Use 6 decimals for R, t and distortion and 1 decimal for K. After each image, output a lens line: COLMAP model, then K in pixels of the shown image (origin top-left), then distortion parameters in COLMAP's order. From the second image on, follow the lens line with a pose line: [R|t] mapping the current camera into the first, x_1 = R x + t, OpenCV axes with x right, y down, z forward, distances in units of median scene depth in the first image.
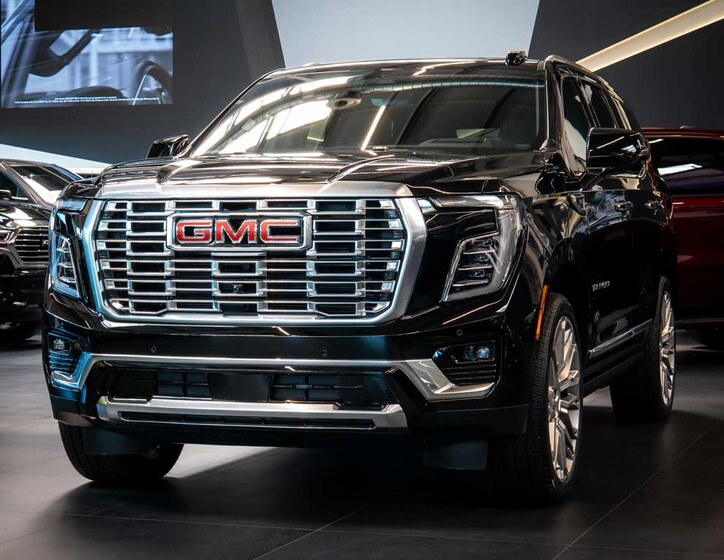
lens RADIAL K [[1339.0, 0, 362.0], [0, 1339.0, 280.0], [0, 0, 1]] dist [0.295028, -0.048965]
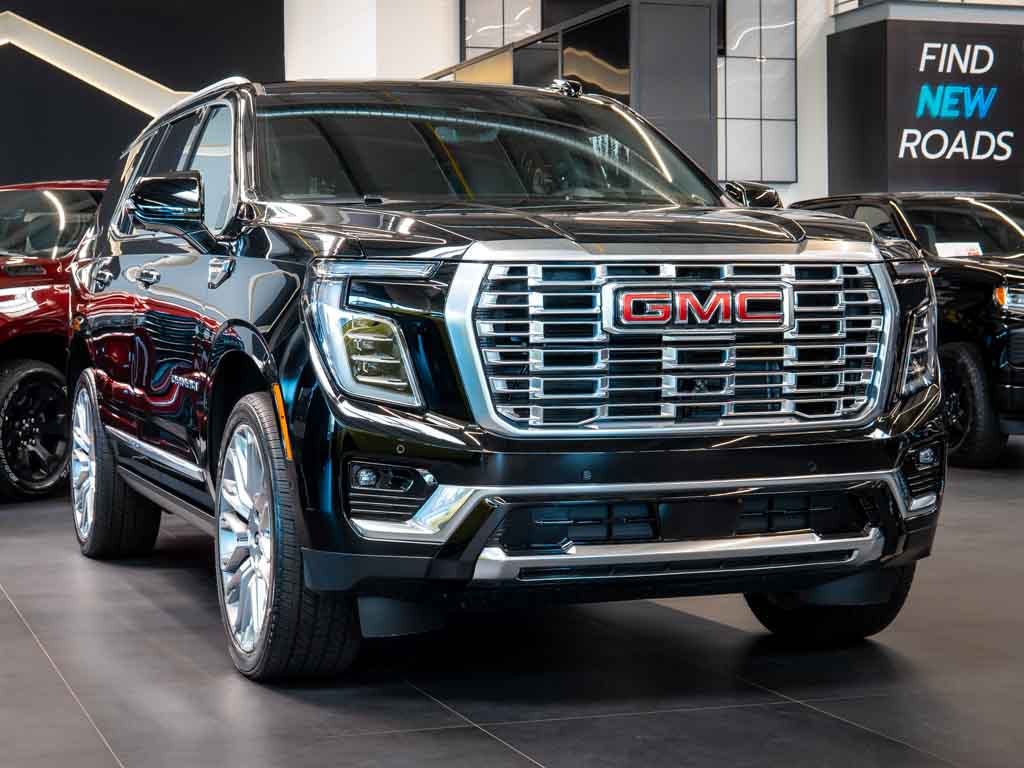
lens RADIAL K [[1893.2, 0, 512.0], [0, 1893.2, 384.0], [0, 0, 1]] dist [0.174966, 0.084667]
pose [[0.790499, -0.025540, 0.611931, -0.801522], [0.025605, 0.999635, 0.008644, -0.005802], [-0.611928, 0.008835, 0.790864, 0.244688]]
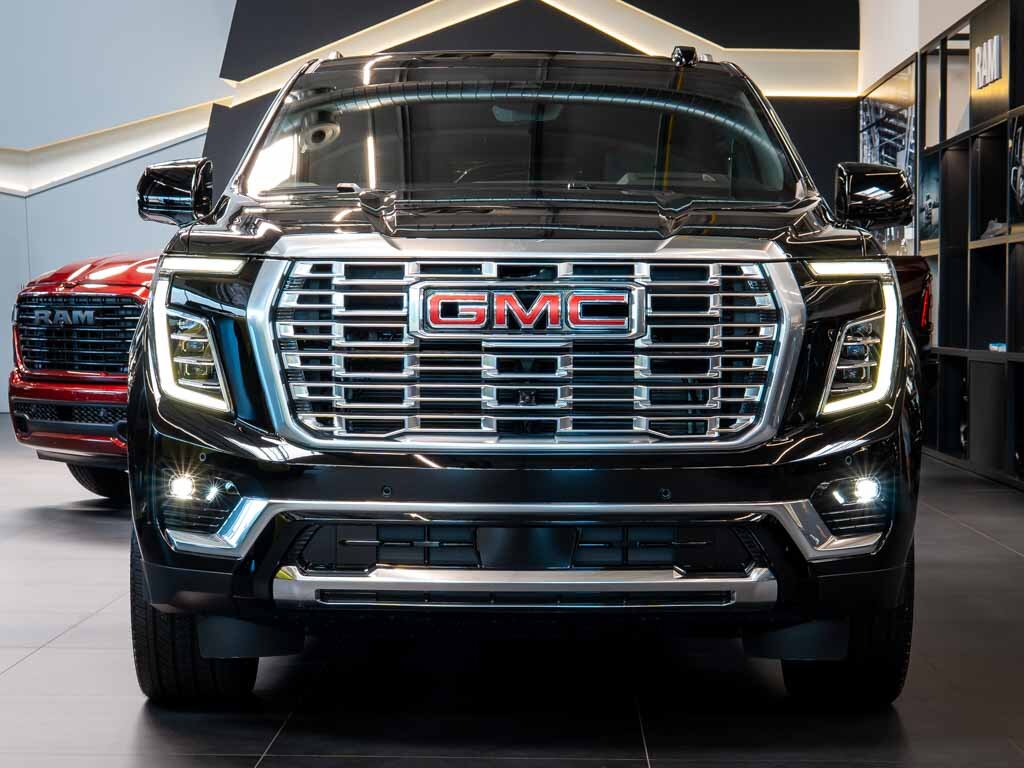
lens RADIAL K [[1893.2, 0, 512.0], [0, 1893.2, 384.0], [0, 0, 1]] dist [0.174966, 0.084667]
pose [[0.956541, -0.002435, 0.291589, -0.366298], [0.001847, 0.999996, 0.002292, -0.002274], [-0.291593, -0.001654, 0.956541, 0.118813]]
